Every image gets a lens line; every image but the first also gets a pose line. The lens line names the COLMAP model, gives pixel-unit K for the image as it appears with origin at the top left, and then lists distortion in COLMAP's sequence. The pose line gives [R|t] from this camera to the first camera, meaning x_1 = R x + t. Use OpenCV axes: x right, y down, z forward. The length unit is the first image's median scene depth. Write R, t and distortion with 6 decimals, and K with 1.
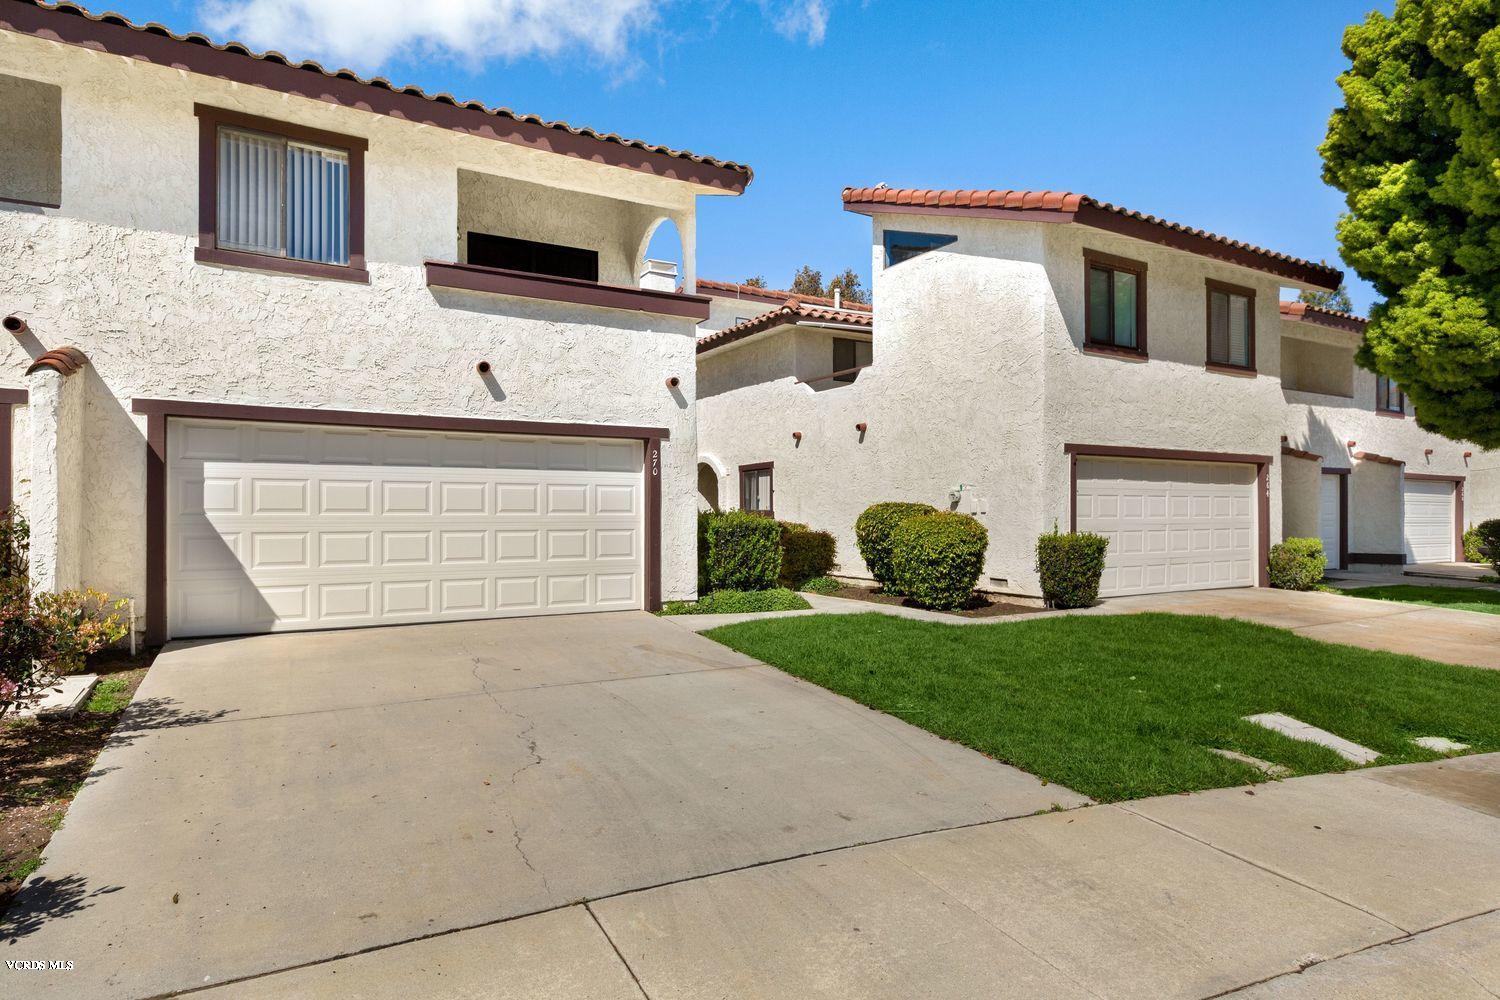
lens RADIAL K [[819.3, 0, 740.1], [0, 819.3, 506.1], [0, 0, 1]] dist [-0.006024, -0.002347]
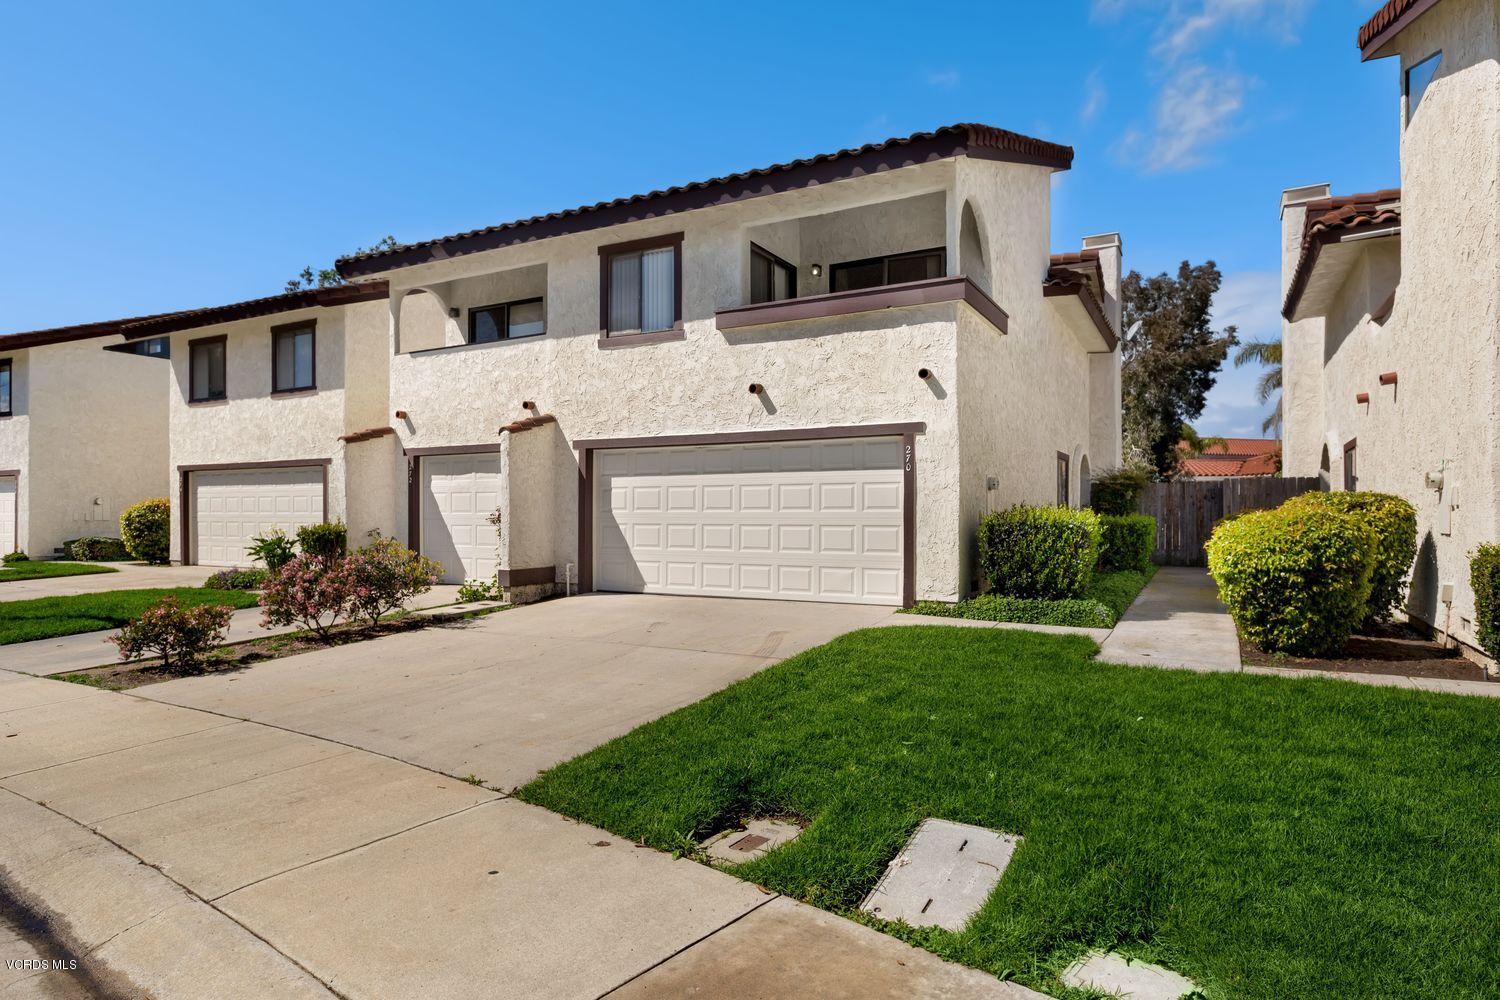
lens RADIAL K [[819.3, 0, 741.9], [0, 819.3, 506.5], [0, 0, 1]] dist [-0.006024, -0.002347]
pose [[0.543356, -0.008785, -0.839457, 0.717736], [0.009089, 0.999948, -0.004582, 0.009107], [0.839453, -0.005140, 0.543407, 0.347024]]
